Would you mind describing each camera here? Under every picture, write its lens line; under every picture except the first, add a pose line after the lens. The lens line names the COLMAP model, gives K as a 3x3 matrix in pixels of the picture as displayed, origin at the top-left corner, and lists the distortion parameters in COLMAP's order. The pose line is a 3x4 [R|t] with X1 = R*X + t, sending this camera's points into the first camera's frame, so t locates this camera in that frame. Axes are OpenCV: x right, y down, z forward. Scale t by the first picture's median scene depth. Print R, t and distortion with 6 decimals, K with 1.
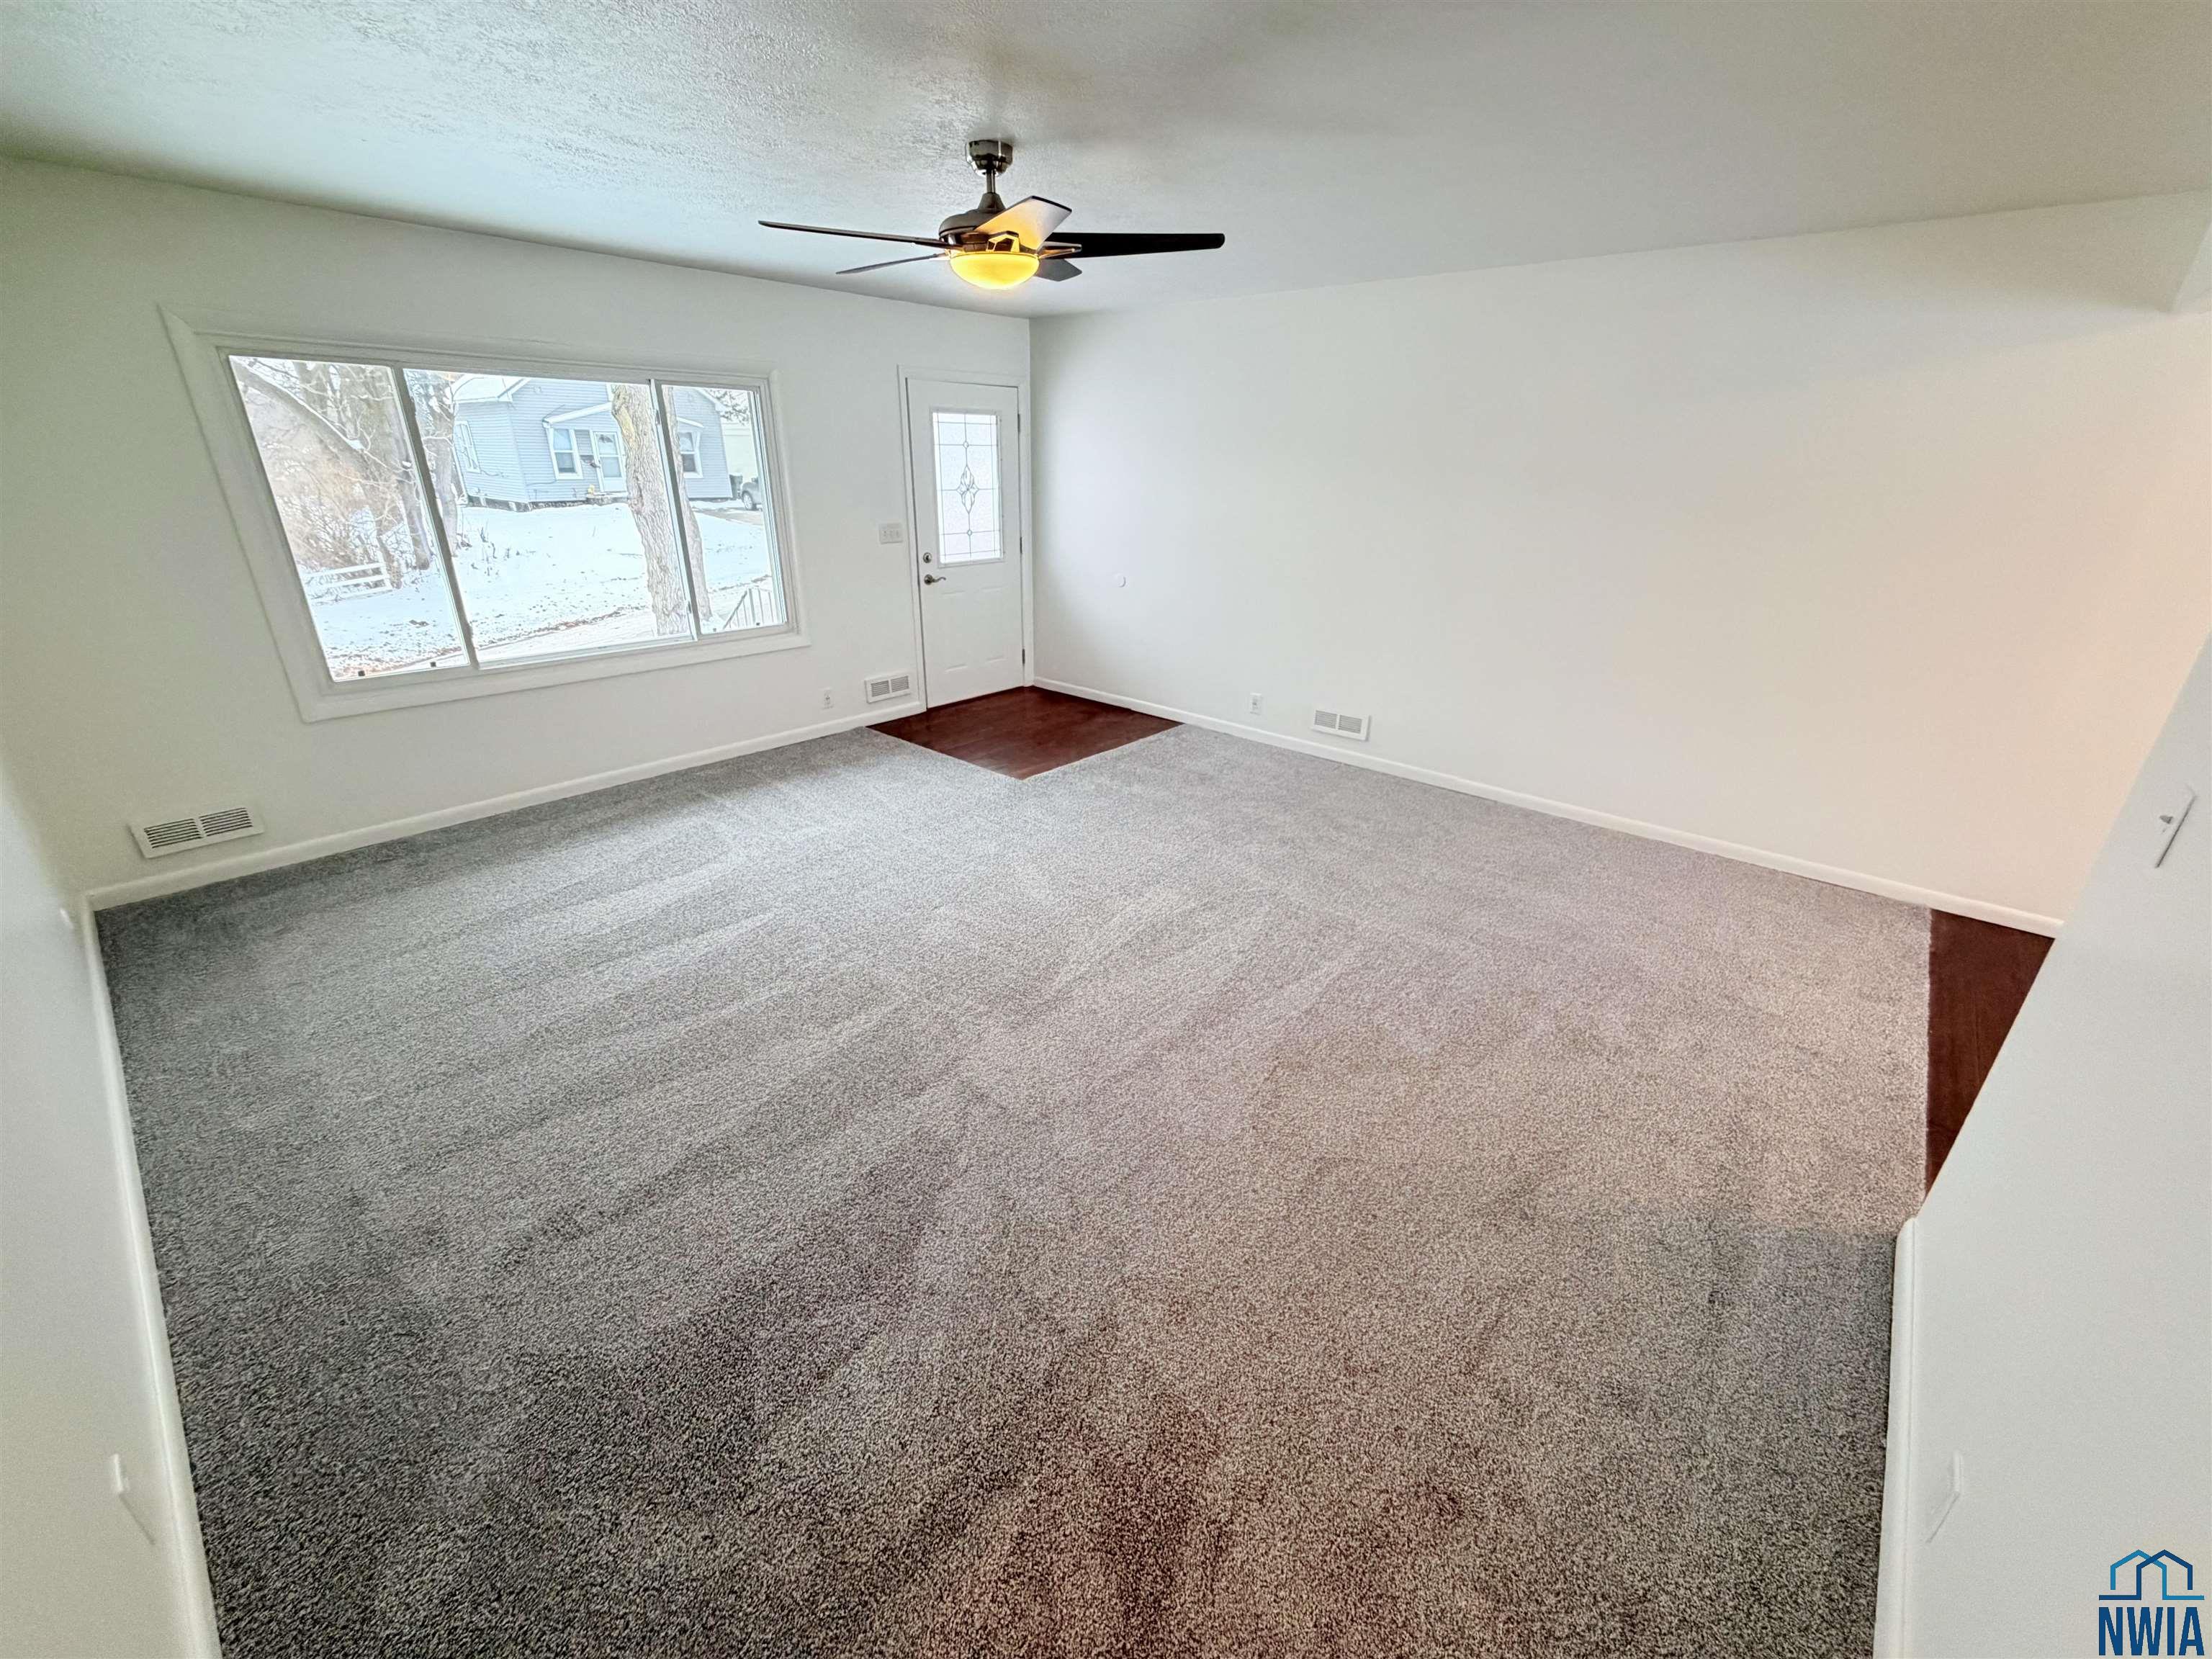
lens RADIAL K [[882.8, 0, 1103.4], [0, 882.8, 830.1], [0, 0, 1]] dist [0.000156, -0.000175]
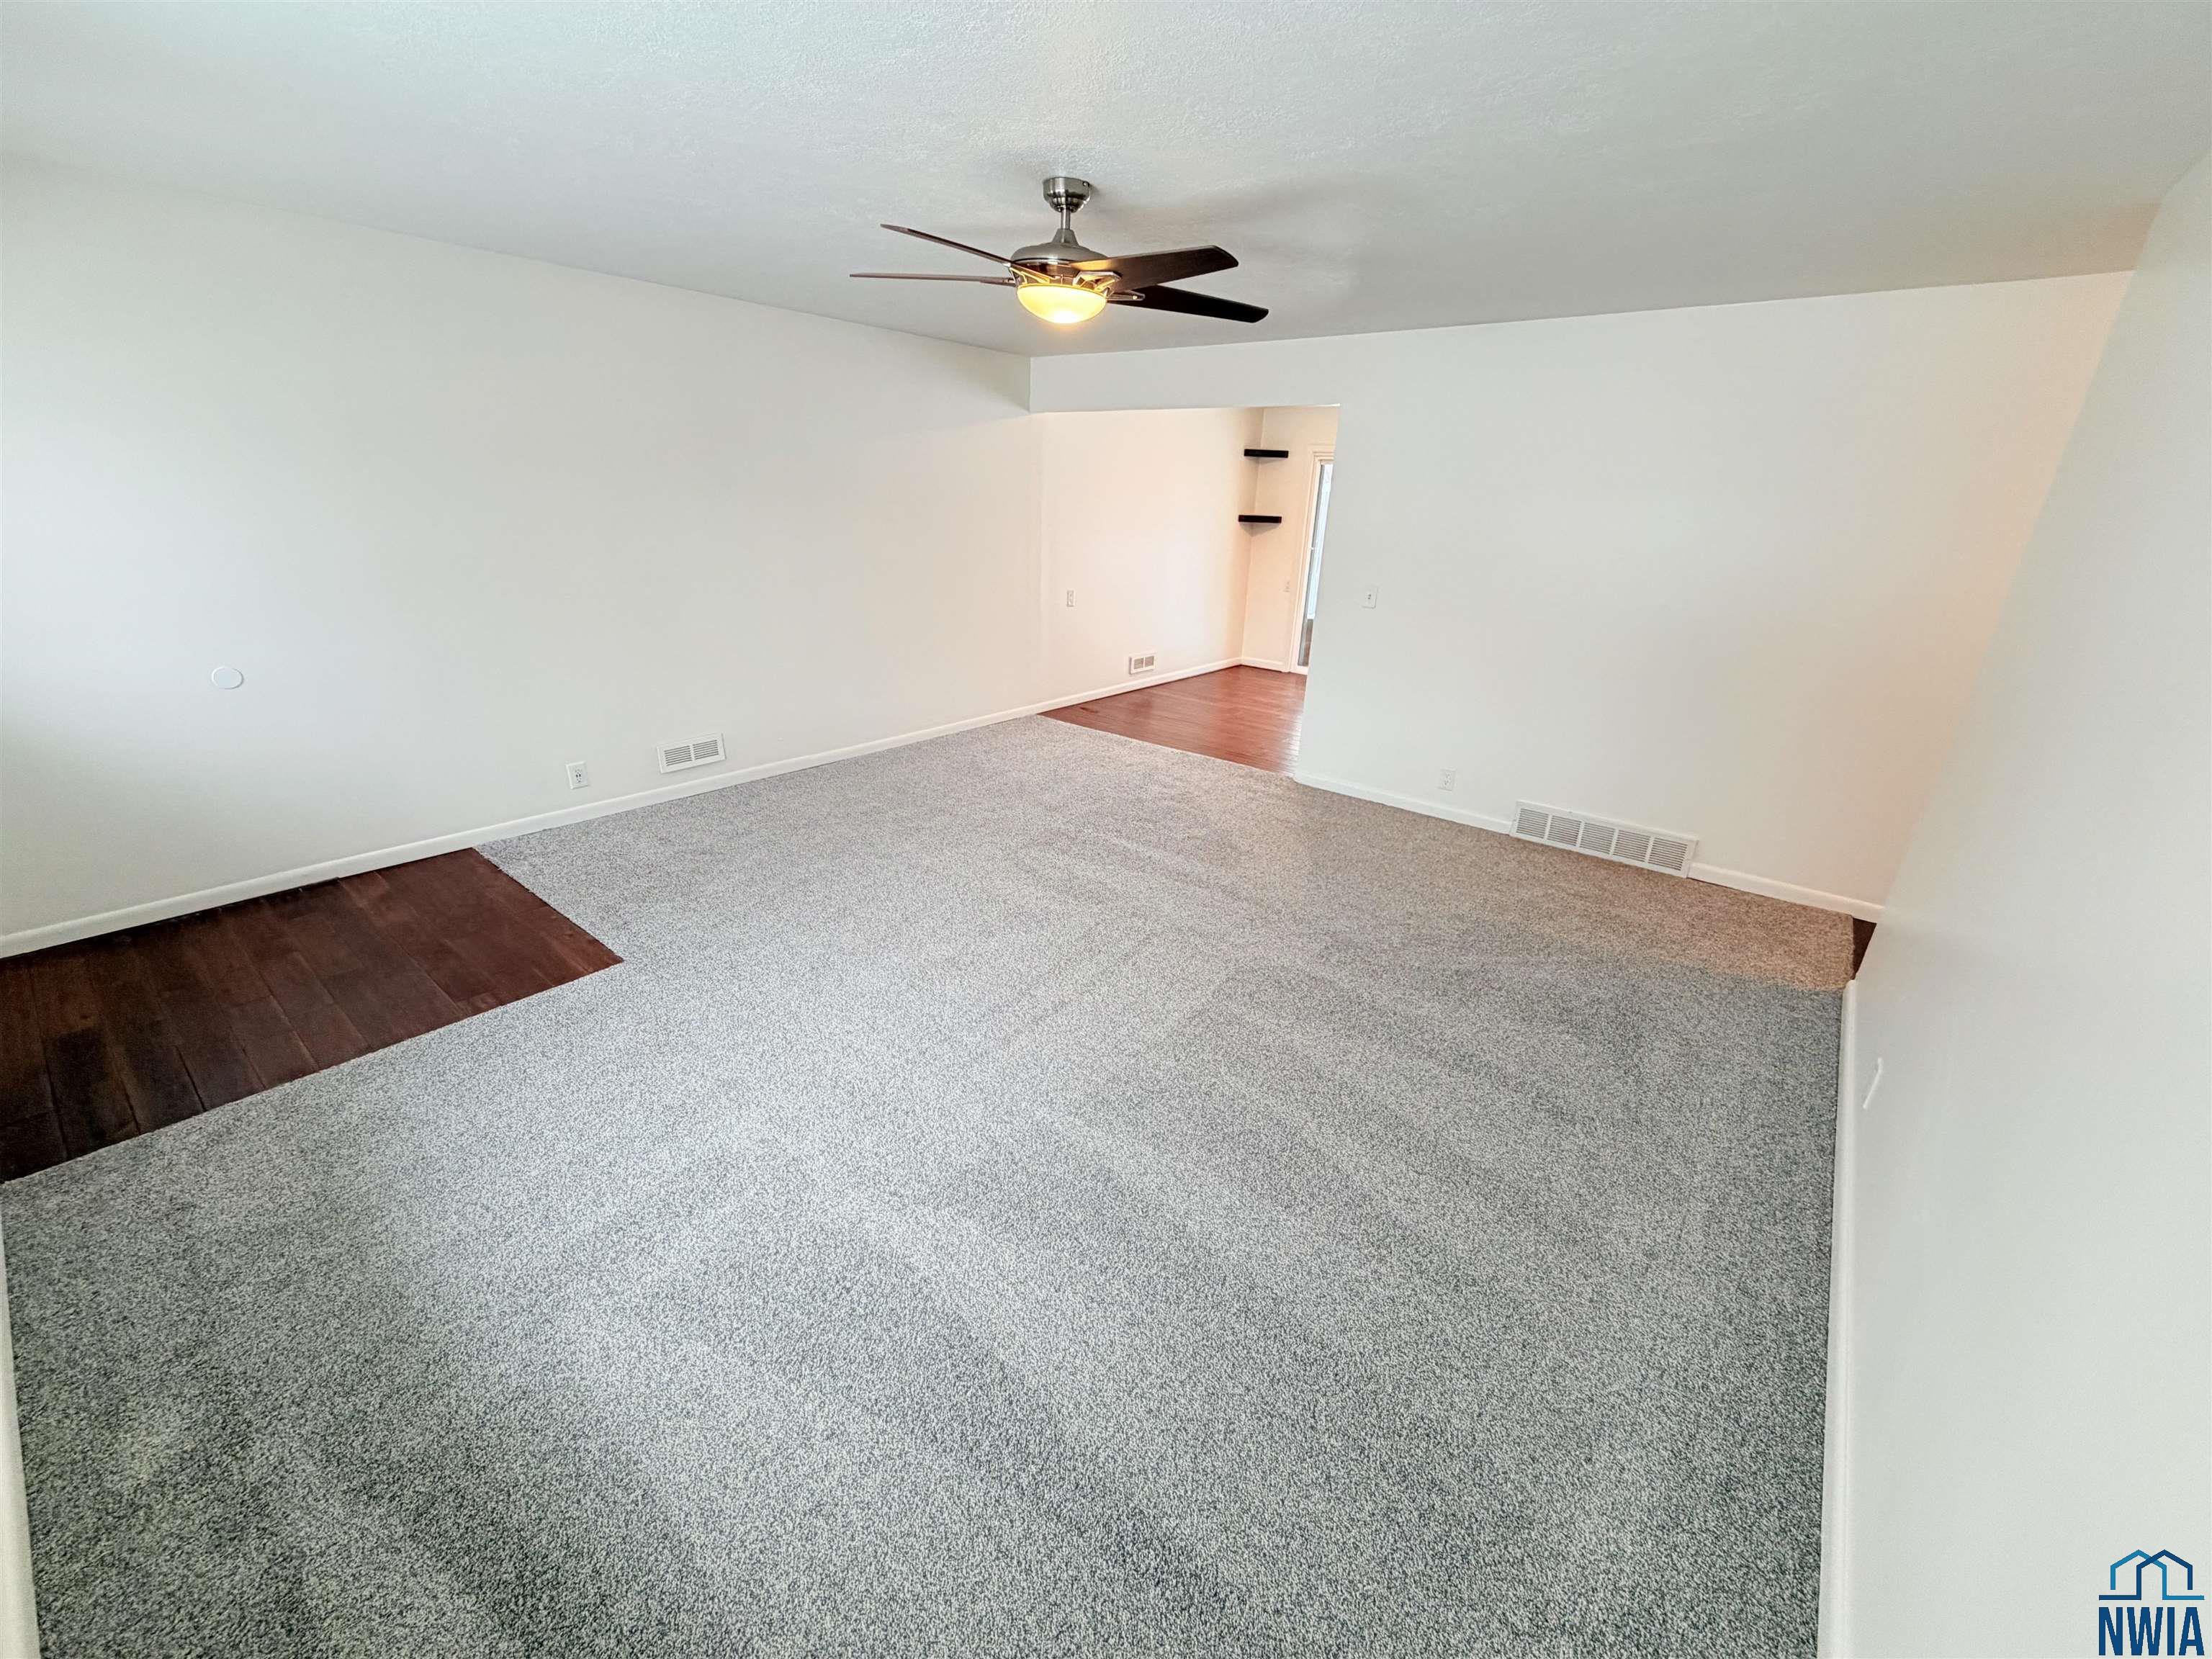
lens RADIAL K [[882.8, 0, 1108.2], [0, 882.8, 825.7], [0, 0, 1]] dist [0.000156, -0.000175]
pose [[-0.052592, -0.370092, 0.927505, -0.692599], [0.357775, 0.860153, 0.363504, -0.256403], [-0.932326, 0.350955, 0.087173, 0.587484]]
